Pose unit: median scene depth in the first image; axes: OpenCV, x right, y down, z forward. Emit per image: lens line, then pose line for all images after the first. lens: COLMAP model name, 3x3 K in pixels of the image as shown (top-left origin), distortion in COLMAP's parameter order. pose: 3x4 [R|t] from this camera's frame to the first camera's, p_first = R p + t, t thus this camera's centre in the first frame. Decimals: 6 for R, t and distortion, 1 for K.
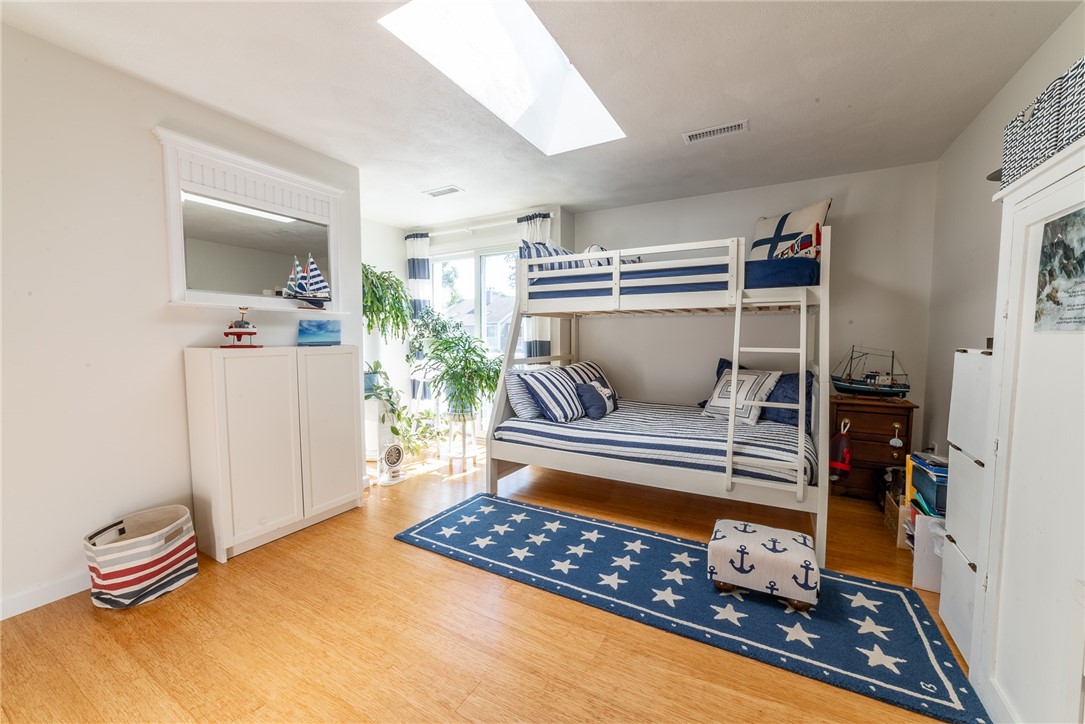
lens RADIAL K [[417.1, 0, 544.2], [0, 417.1, 362.4], [0, 0, 1]] dist [-0.029610, 0.010446]
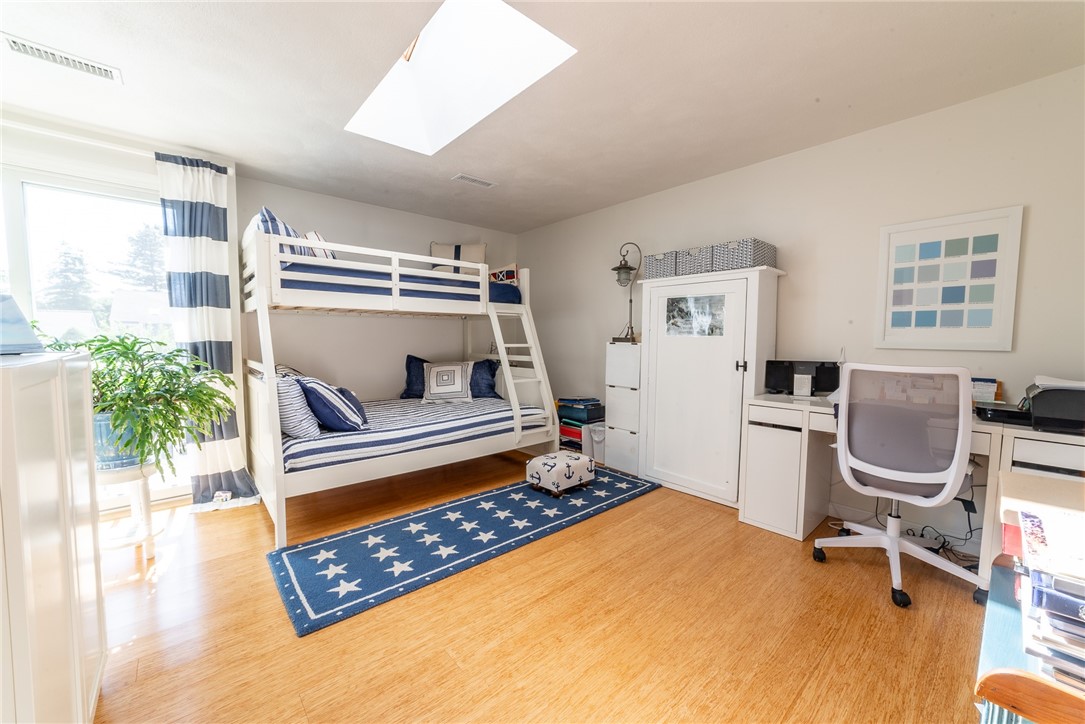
lens RADIAL K [[417.1, 0, 544.2], [0, 417.1, 362.4], [0, 0, 1]] dist [-0.029610, 0.010446]
pose [[0.329688, -0.057001, 0.942368, -0.811853], [0.052053, 0.997755, 0.042141, -0.025371], [-0.942654, 0.035160, 0.331915, 0.380967]]
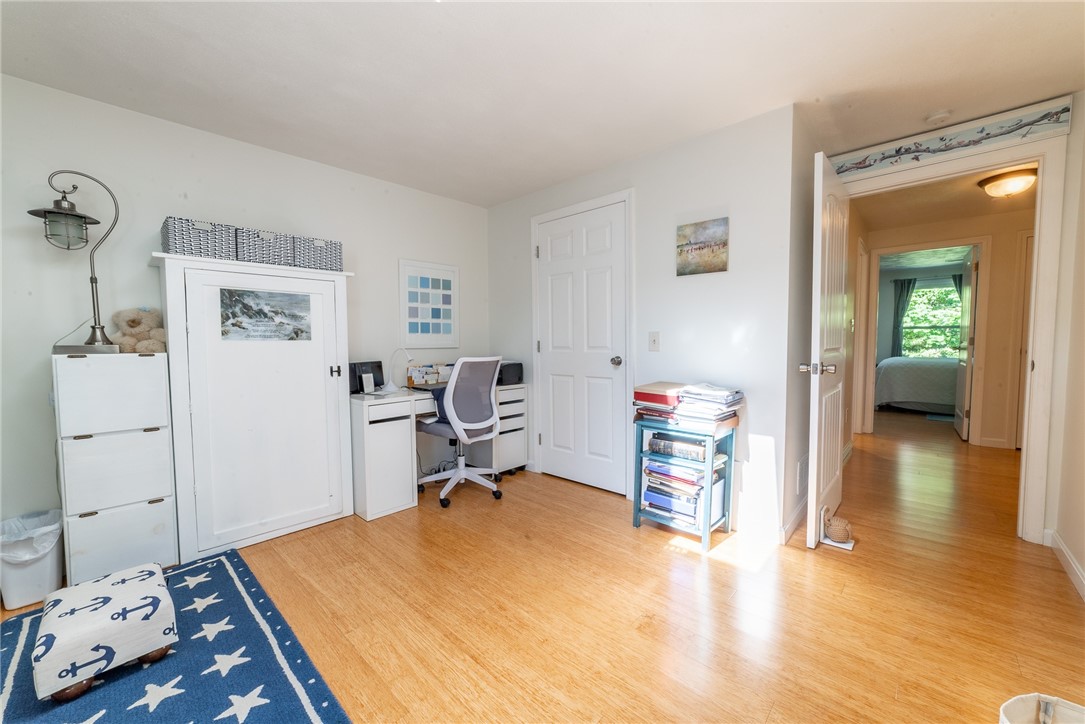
lens RADIAL K [[417.1, 0, 544.2], [0, 417.1, 362.4], [0, 0, 1]] dist [-0.029610, 0.010446]
pose [[-0.970449, -0.004262, 0.241270, -0.374632], [0.023088, 0.993617, 0.110420, -0.070681], [-0.240201, 0.112728, -0.964156, 1.165529]]
